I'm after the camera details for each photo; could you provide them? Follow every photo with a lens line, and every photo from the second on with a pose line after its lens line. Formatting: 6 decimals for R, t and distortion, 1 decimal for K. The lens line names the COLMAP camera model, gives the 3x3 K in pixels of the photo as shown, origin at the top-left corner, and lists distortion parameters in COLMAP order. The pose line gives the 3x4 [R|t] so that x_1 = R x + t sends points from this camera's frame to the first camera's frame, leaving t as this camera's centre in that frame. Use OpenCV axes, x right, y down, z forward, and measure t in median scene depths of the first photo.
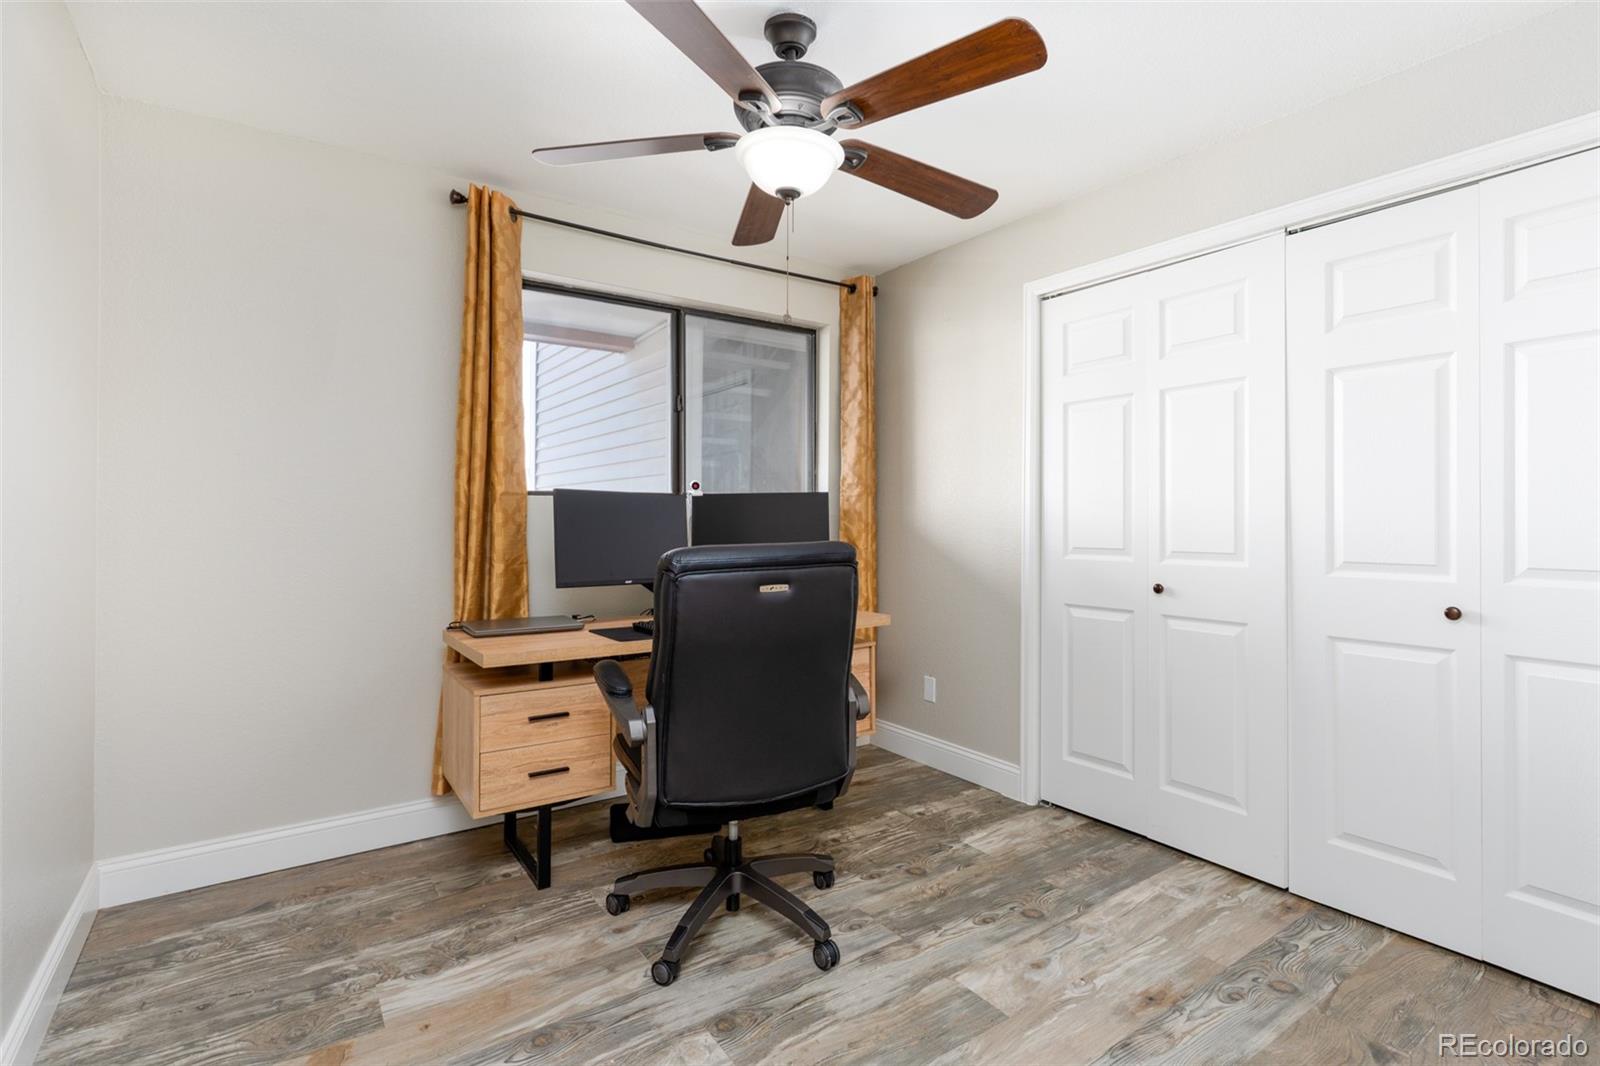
lens RADIAL K [[766.9, 0, 810.2], [0, 766.9, 524.8], [0, 0, 1]] dist [-0.001627, -0.000077]
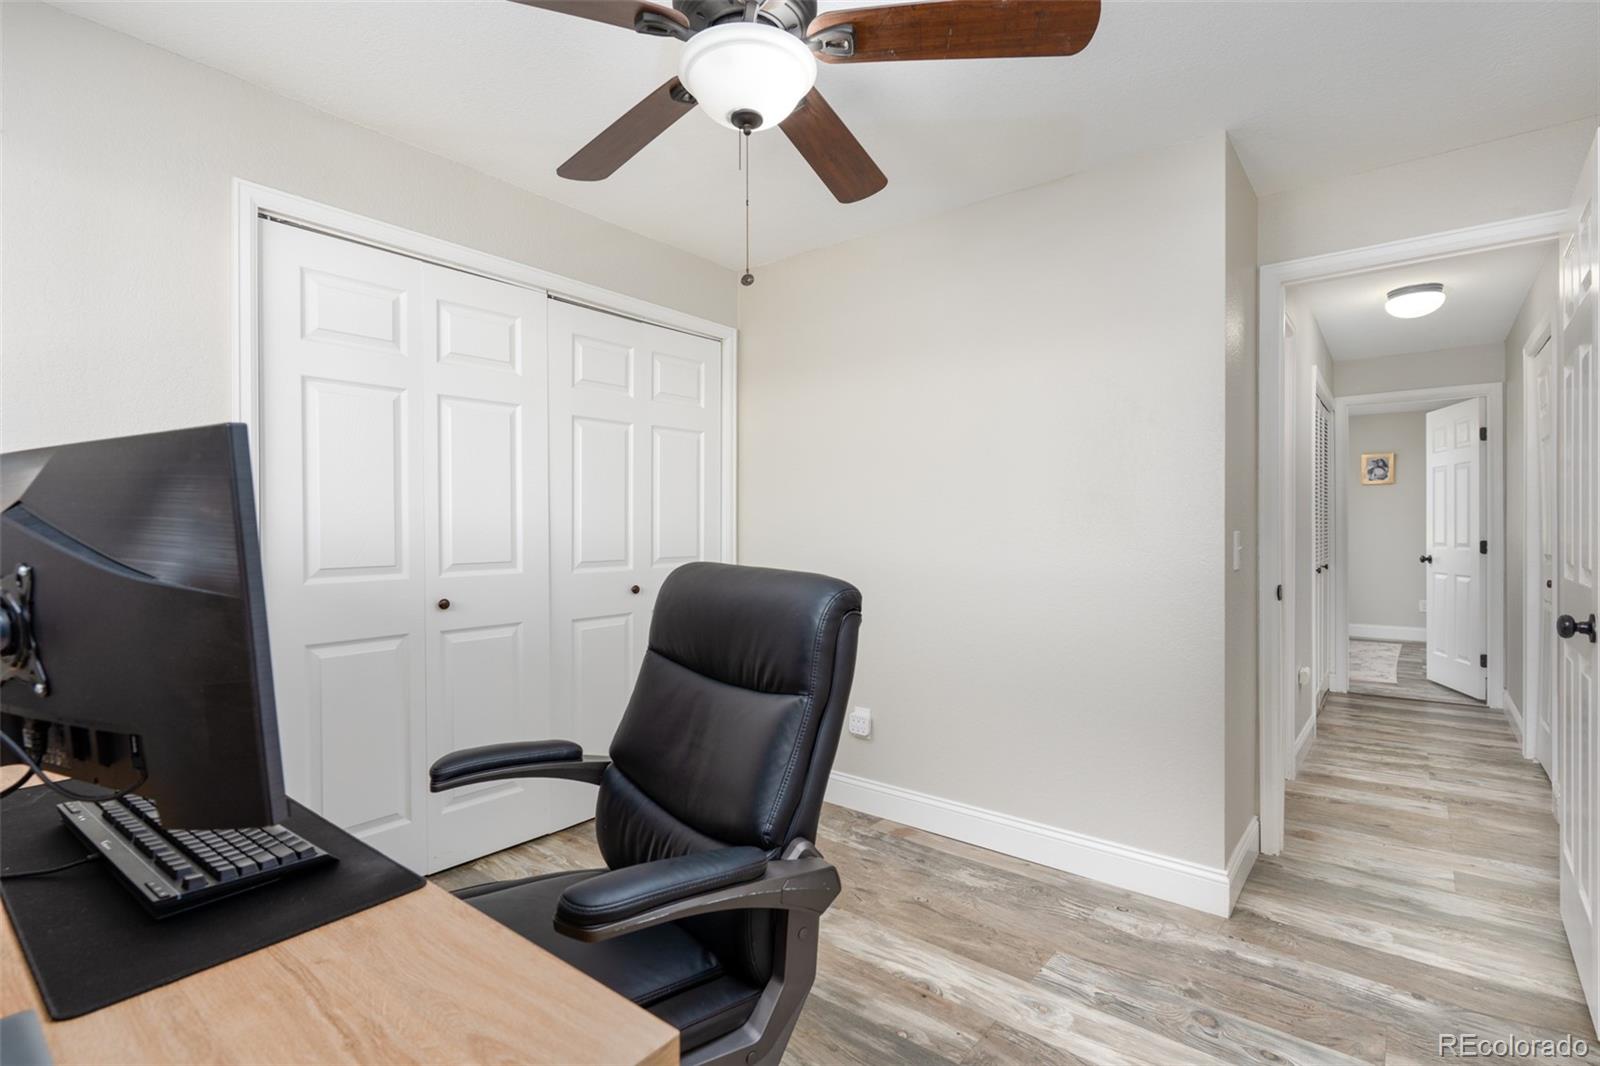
lens RADIAL K [[766.9, 0, 812.0], [0, 766.9, 526.2], [0, 0, 1]] dist [-0.001627, -0.000077]
pose [[-0.291943, -0.007987, 0.956402, -0.584163], [0.002260, 0.999957, 0.009041, -0.021024], [-0.956433, 0.004801, -0.291912, 0.833858]]
